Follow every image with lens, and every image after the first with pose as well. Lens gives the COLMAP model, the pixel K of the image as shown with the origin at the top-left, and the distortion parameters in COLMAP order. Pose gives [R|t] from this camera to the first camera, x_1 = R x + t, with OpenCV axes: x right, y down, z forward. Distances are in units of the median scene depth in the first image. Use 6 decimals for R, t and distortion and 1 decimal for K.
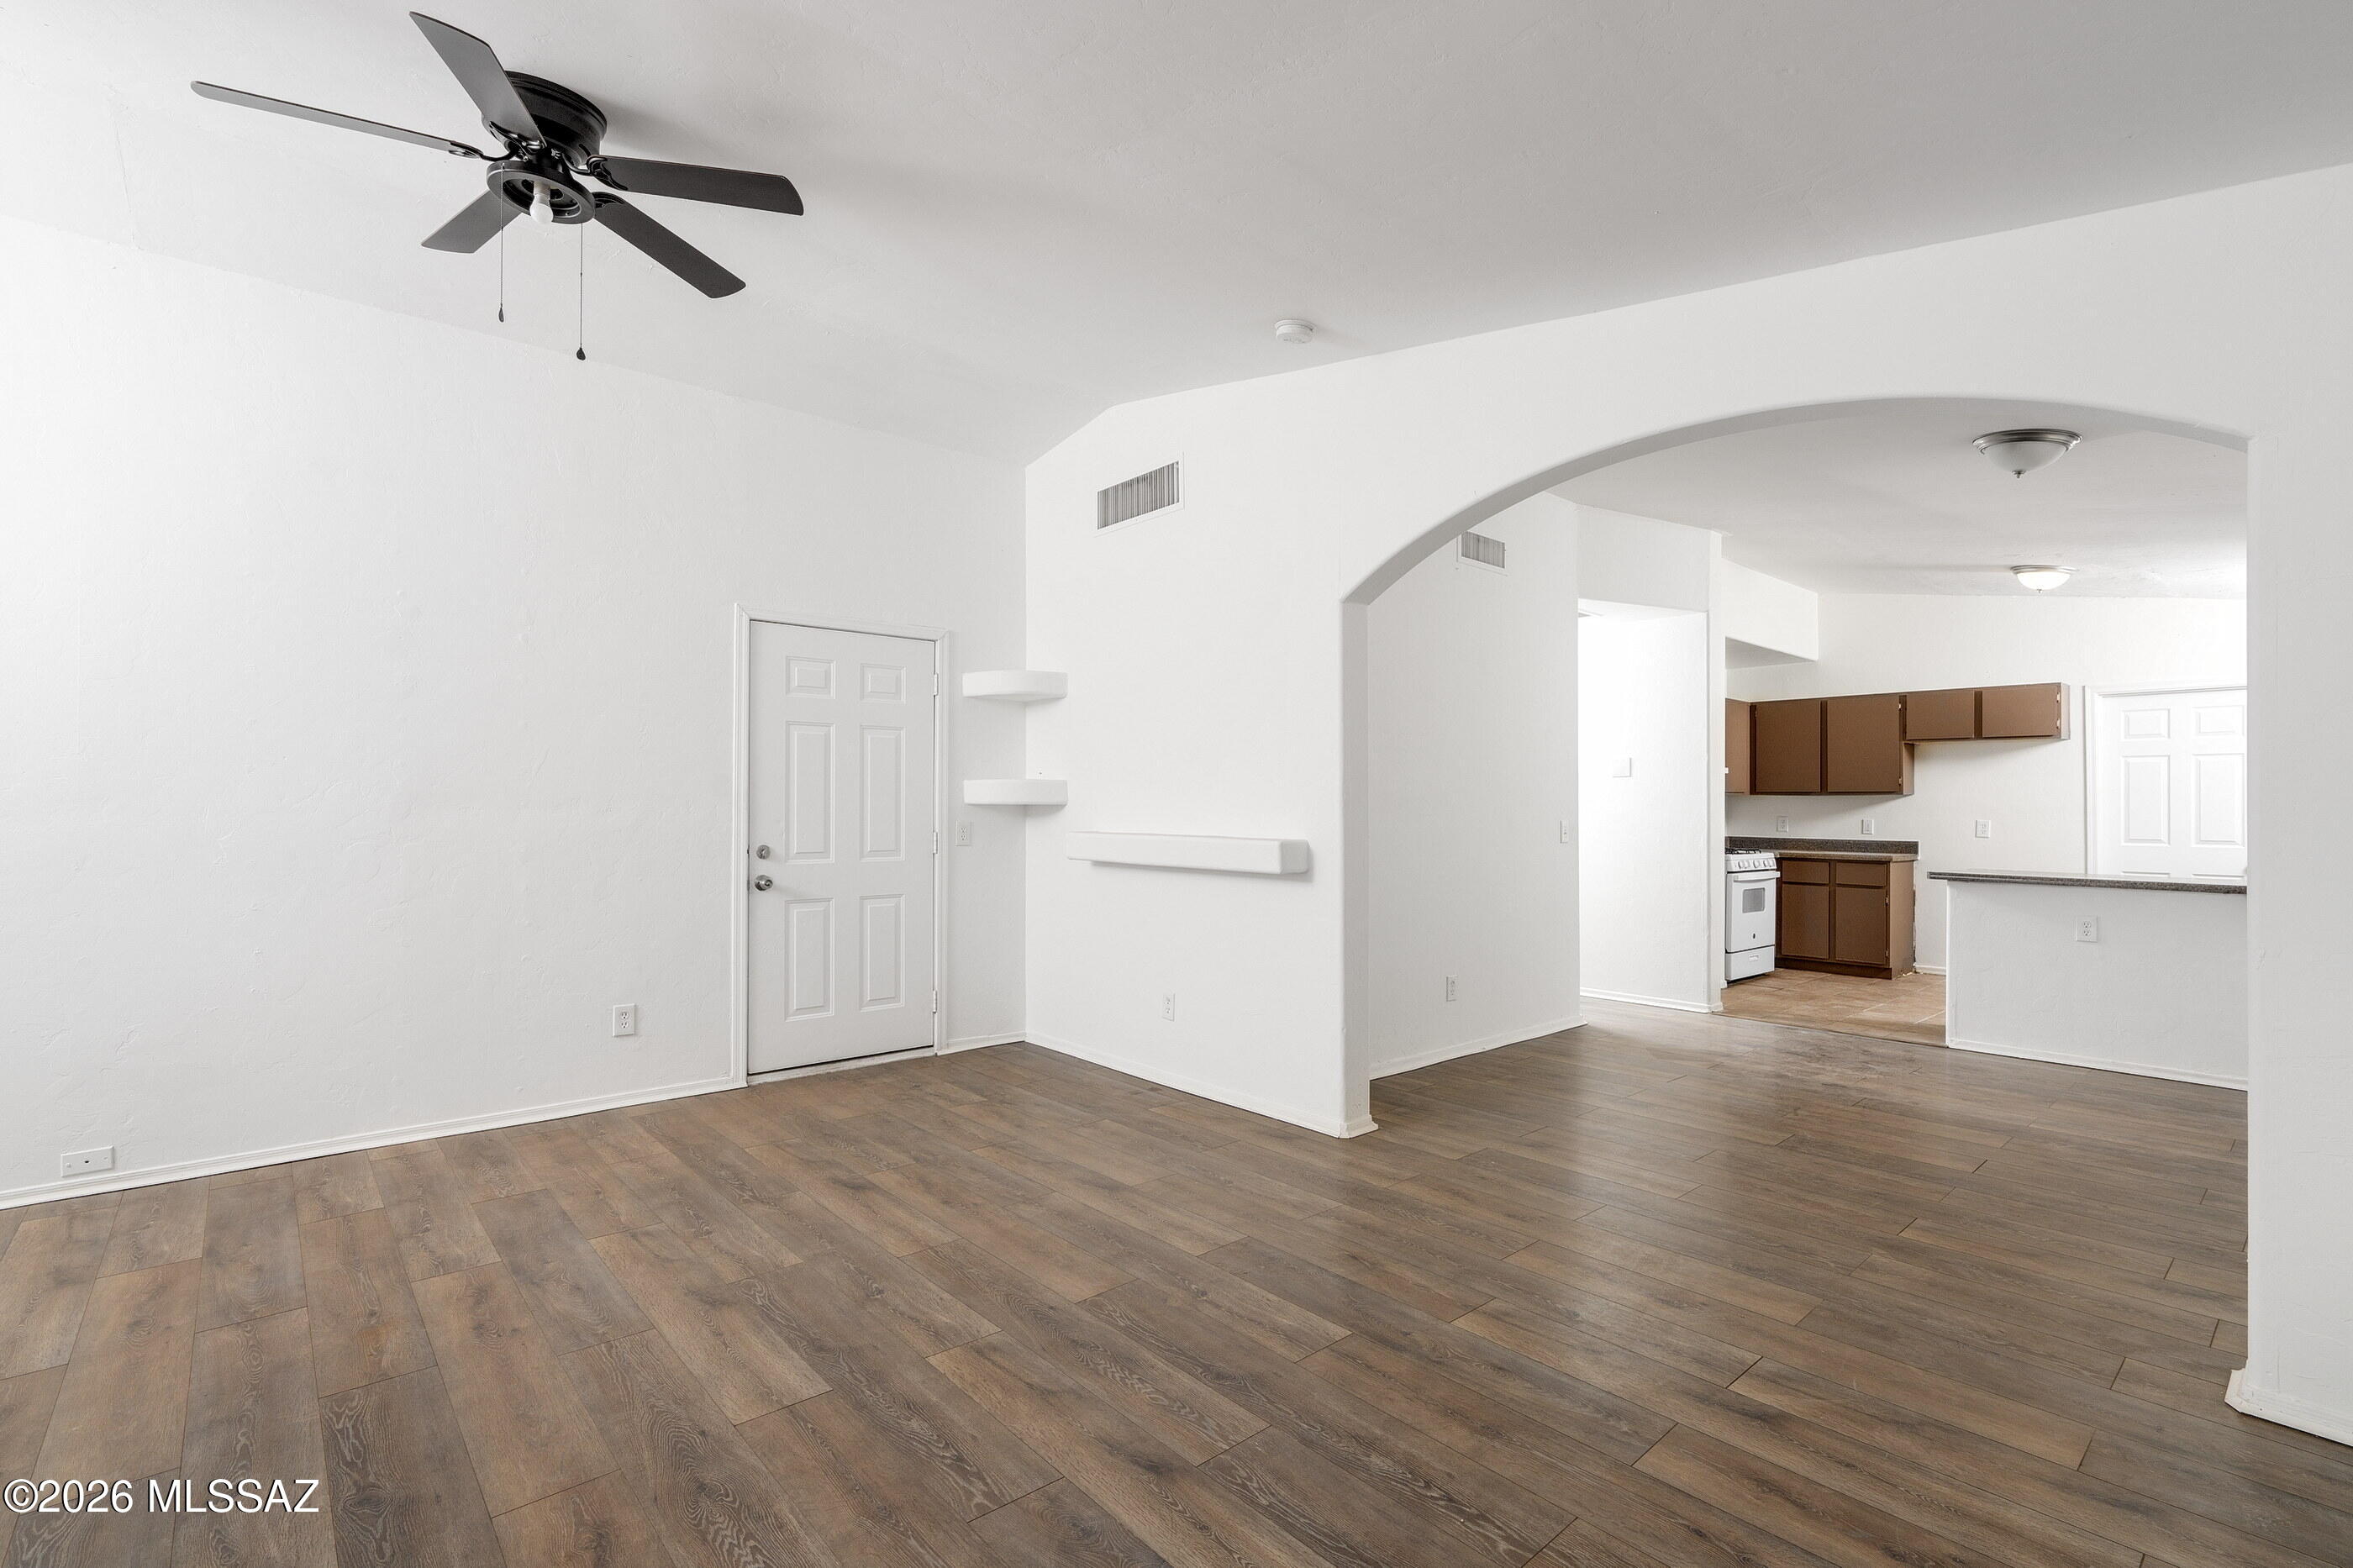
lens RADIAL K [[991.6, 0, 1223.2], [0, 991.6, 800.7], [0, 0, 1]] dist [-0.005785, 0.000398]
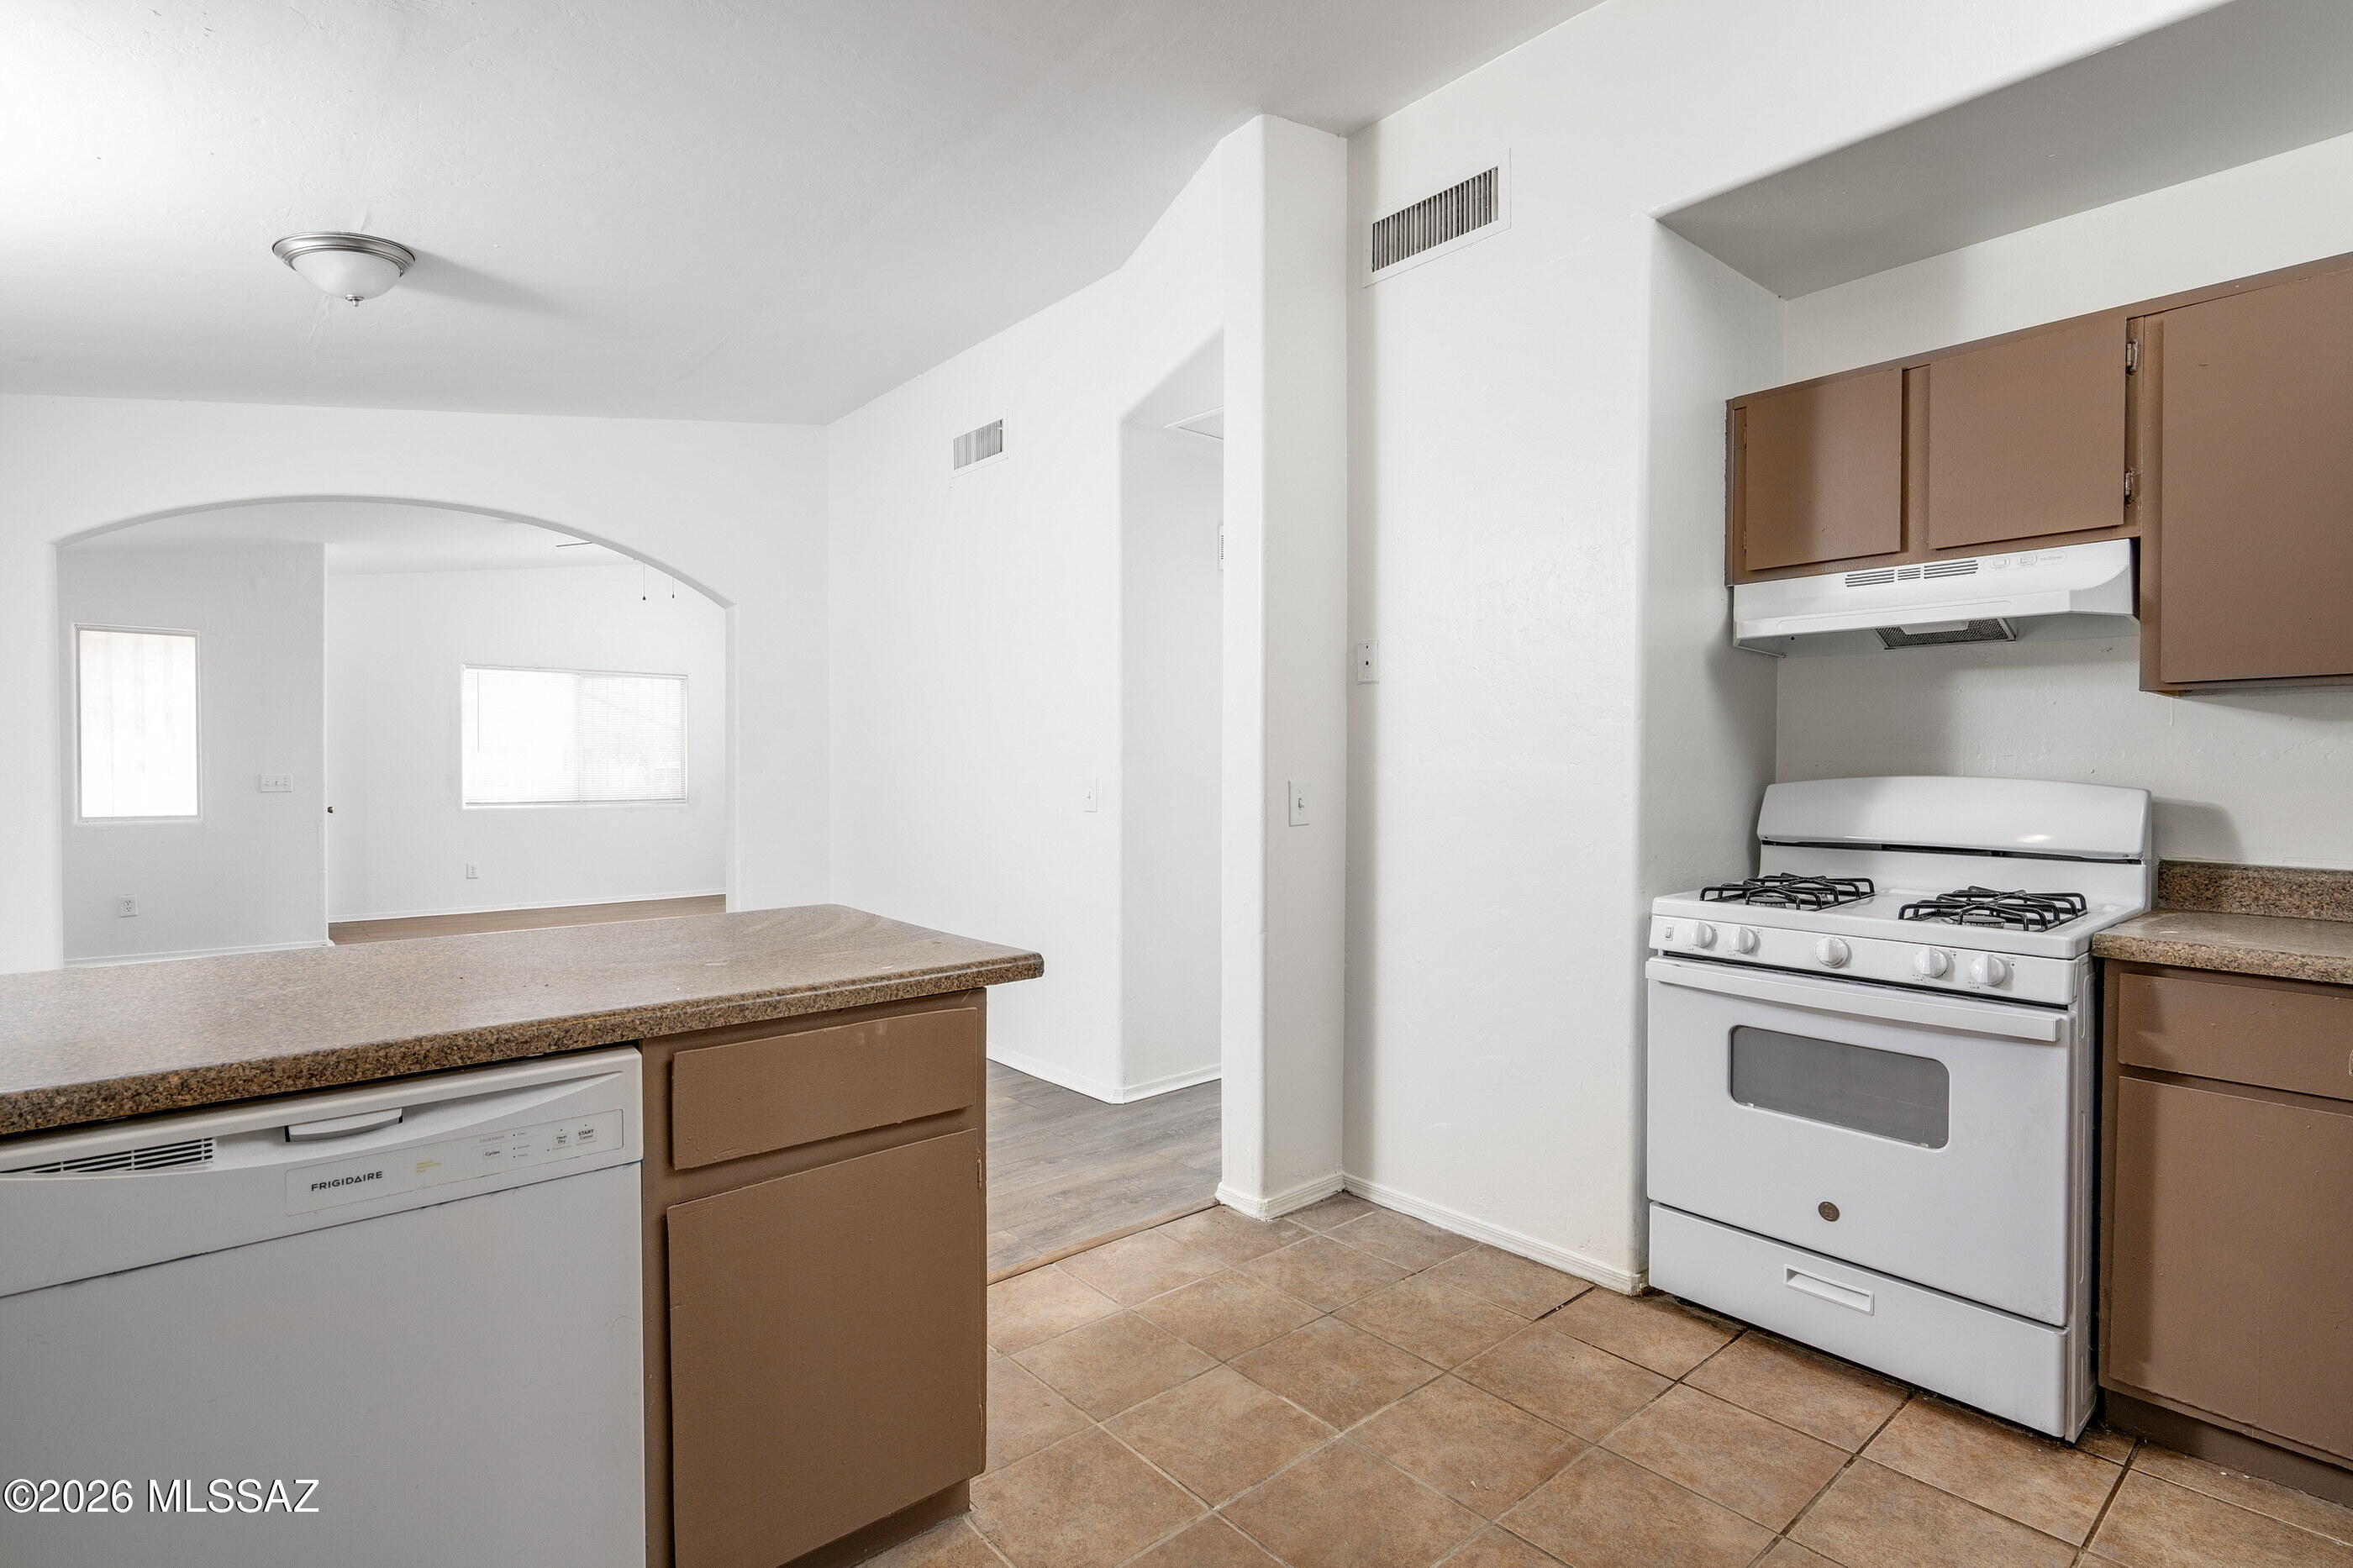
lens RADIAL K [[1102.2, 0, 1183.7], [0, 1102.2, 779.4], [0, 0, 1]] dist [0.003355, 0.000757]
pose [[0.022441, 0.009923, -0.999699, 0.814105], [0.006824, 0.999926, 0.010079, 0.011492], [0.999725, -0.007048, 0.022372, 0.788488]]
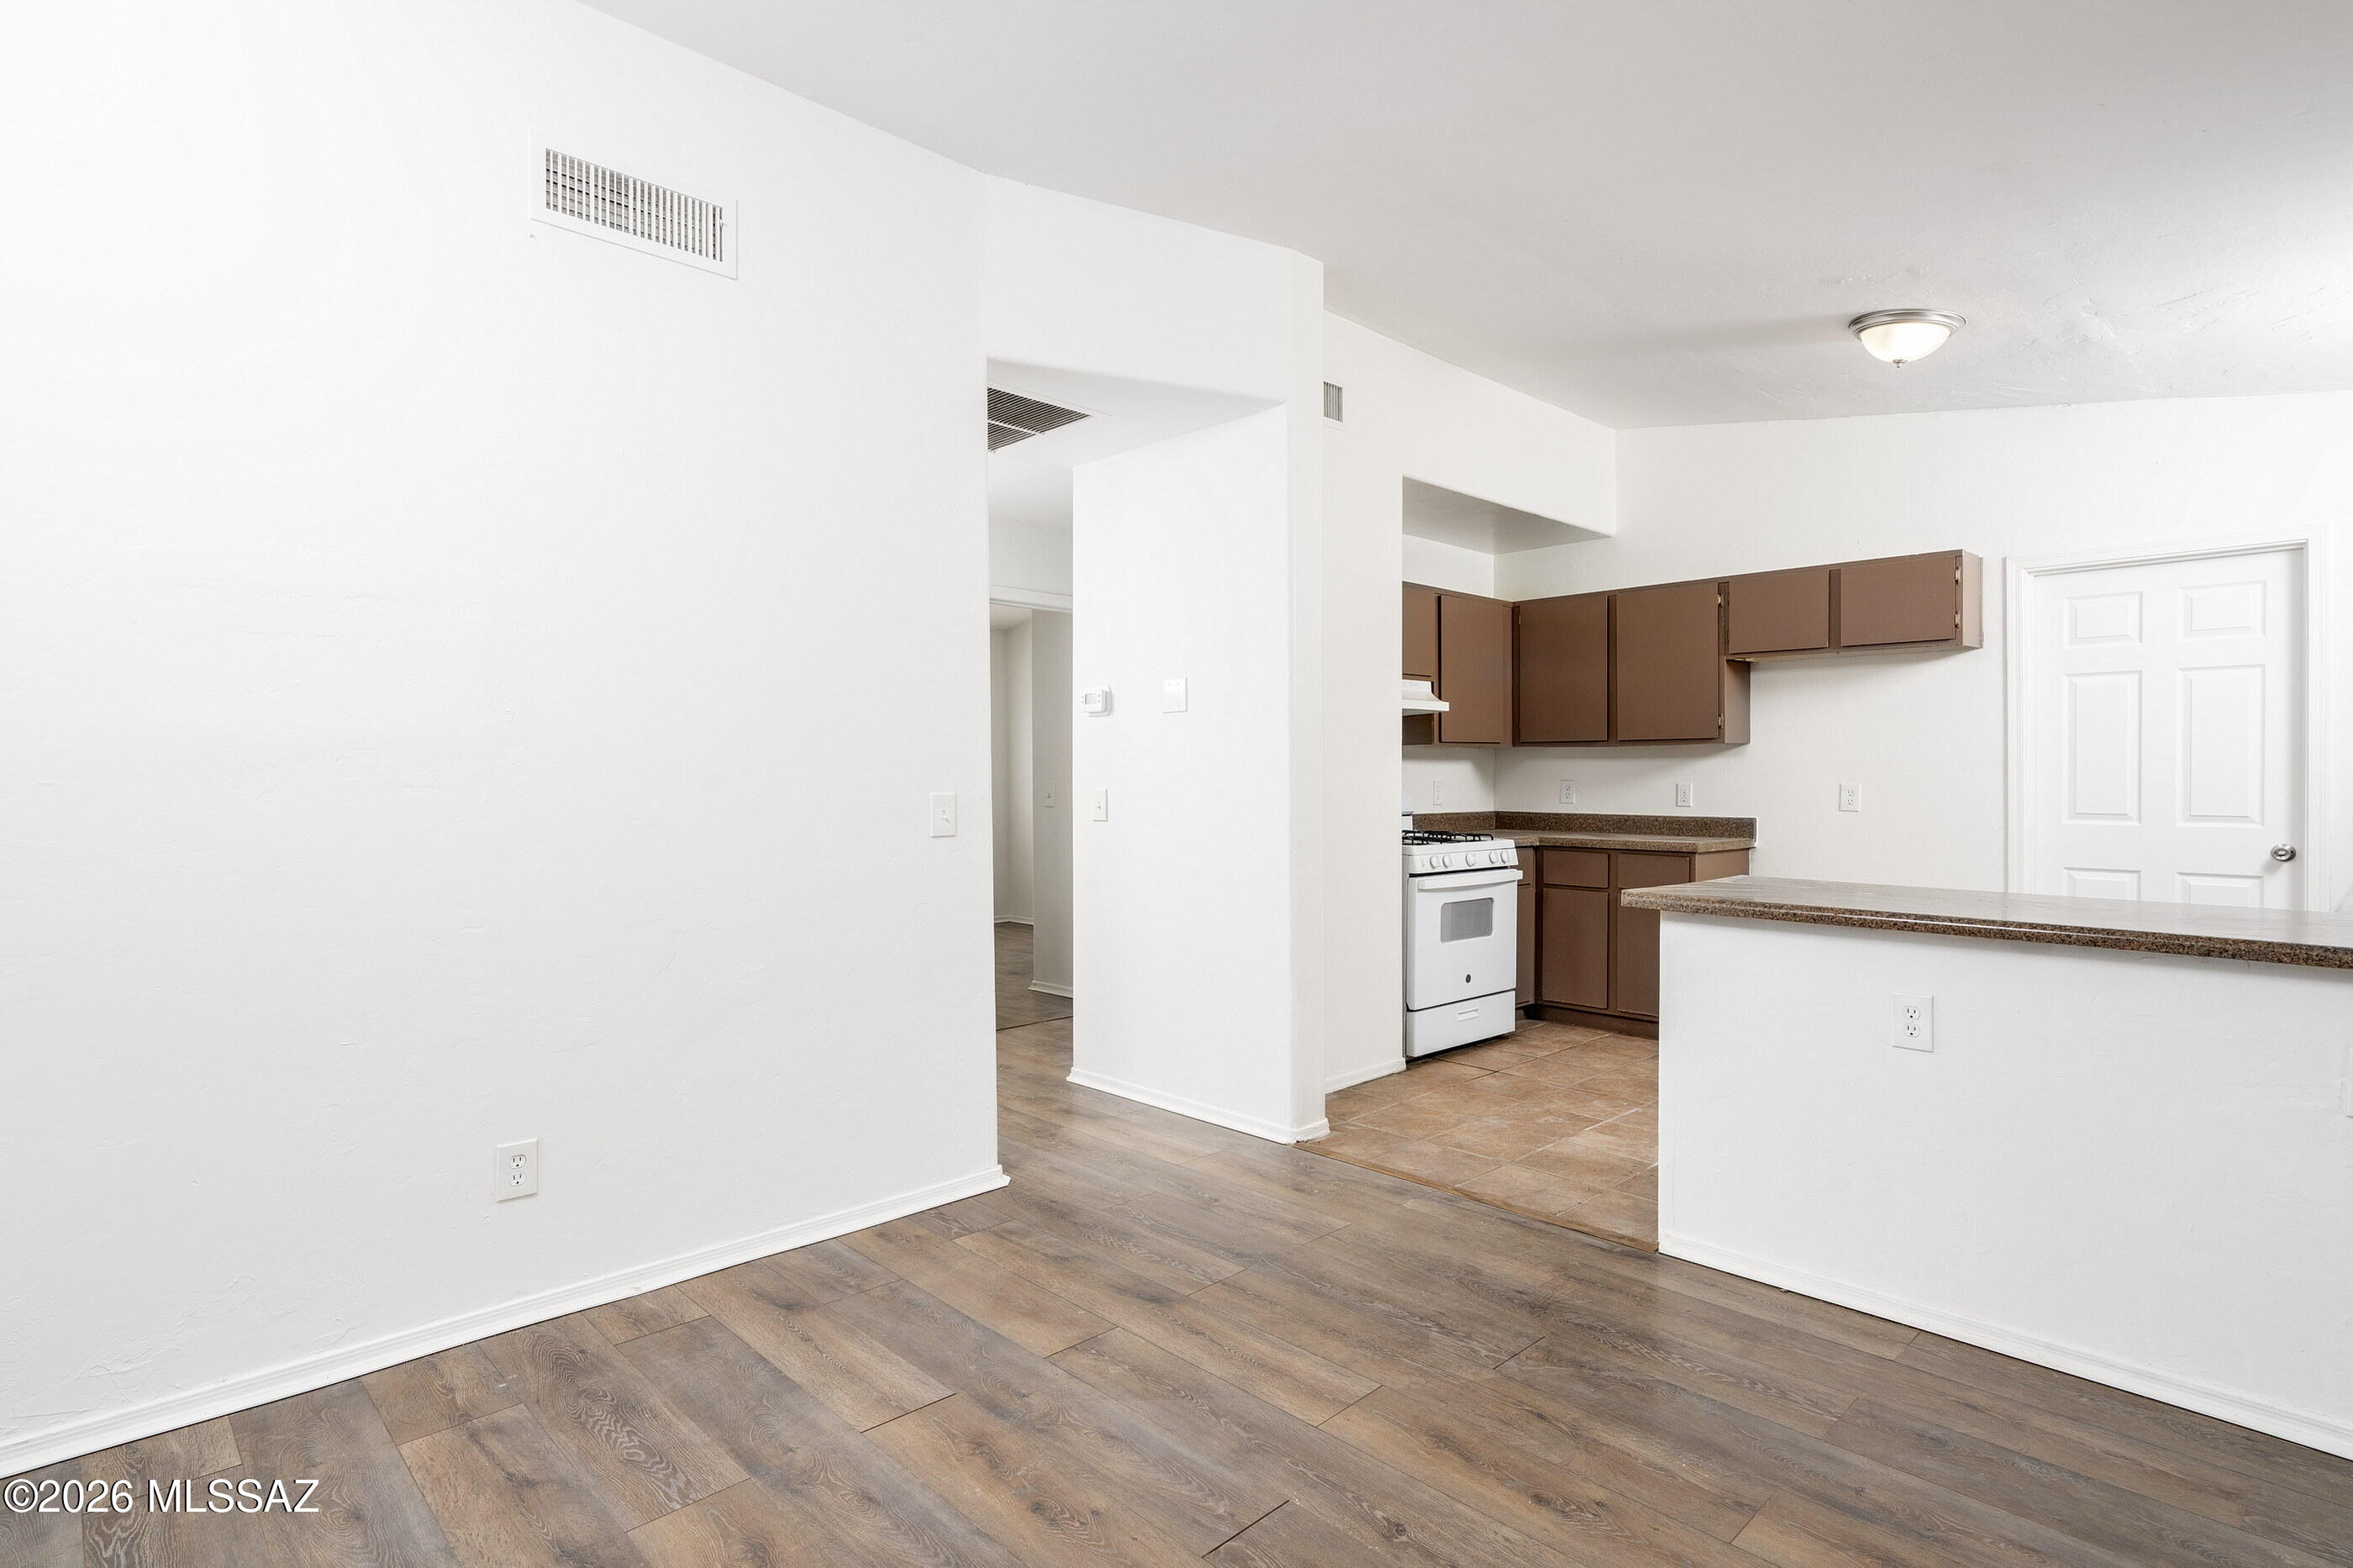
lens RADIAL K [[1102.2, 0, 1203.1], [0, 1102.2, 787.3], [0, 0, 1]] dist [0.003355, 0.000757]
pose [[0.999498, -0.007642, 0.030749, 0.343874], [0.007113, 0.999826, 0.017263, 0.007155], [-0.030876, -0.017035, 0.999378, 0.323951]]
